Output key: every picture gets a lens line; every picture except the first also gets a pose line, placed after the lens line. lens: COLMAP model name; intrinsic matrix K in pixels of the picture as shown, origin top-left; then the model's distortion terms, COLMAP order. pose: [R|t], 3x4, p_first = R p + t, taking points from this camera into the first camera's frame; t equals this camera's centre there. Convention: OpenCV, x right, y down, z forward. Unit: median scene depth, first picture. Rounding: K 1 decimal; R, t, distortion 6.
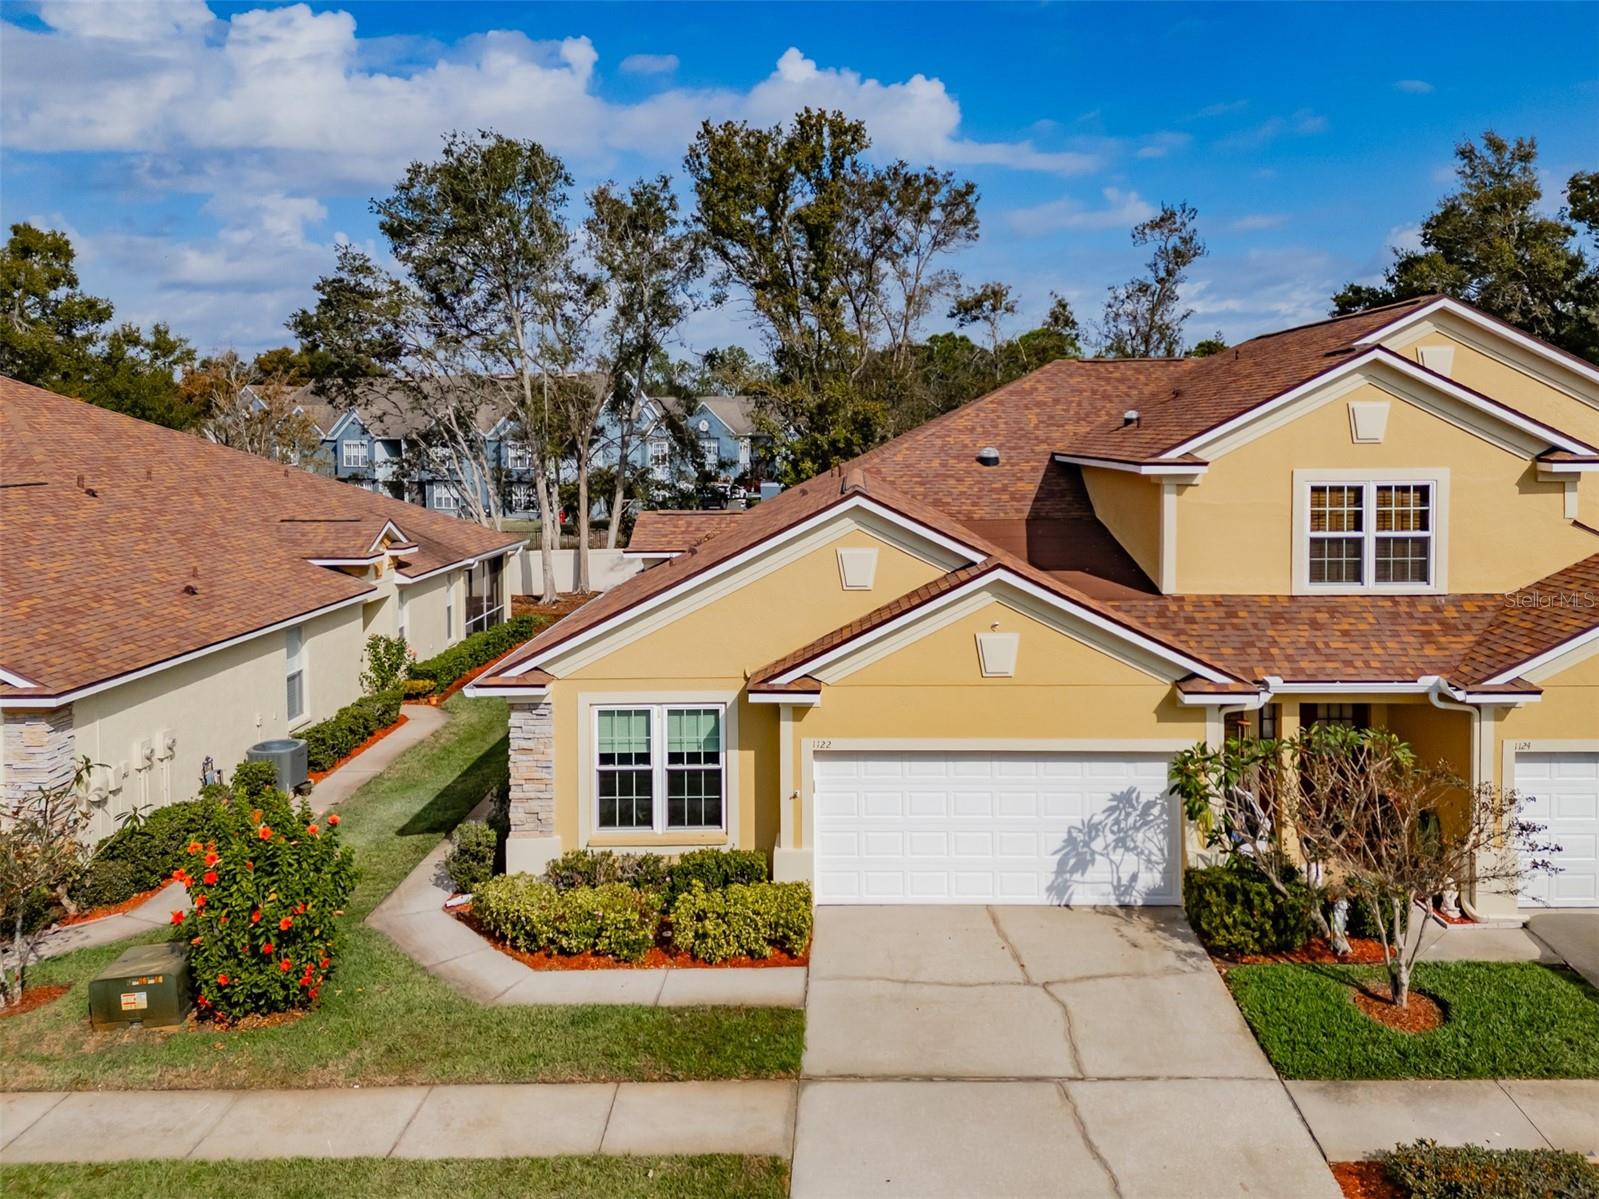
lens RADIAL K [[1115.3, 0, 836.6], [0, 1115.3, 530.1], [0, 0, 1]] dist [0.058622, -0.053178]
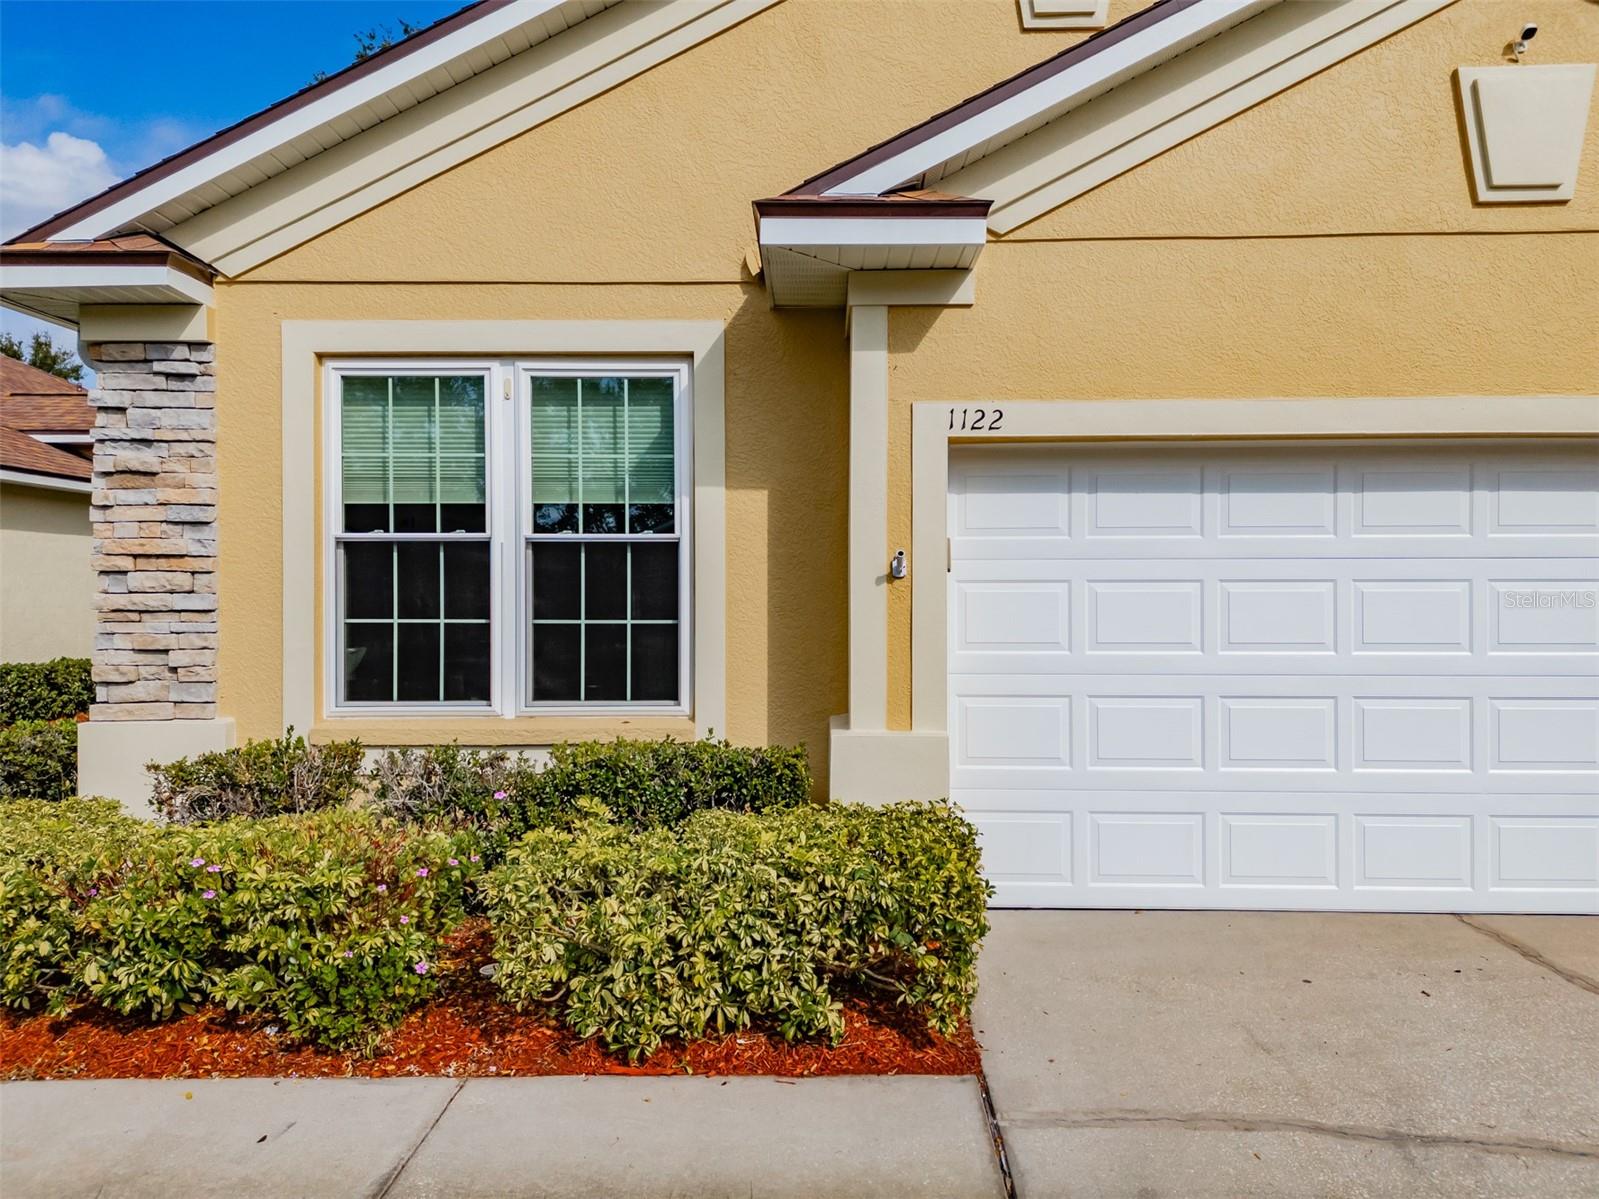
lens RADIAL K [[1115.3, 0, 802.7], [0, 1115.3, 628.1], [0, 0, 1]] dist [0.058622, -0.053178]
pose [[0.999883, 0.005873, -0.014135, -0.057301], [-0.006401, 0.999274, -0.037560, 0.257263], [0.013904, 0.037646, 0.999194, 0.639996]]
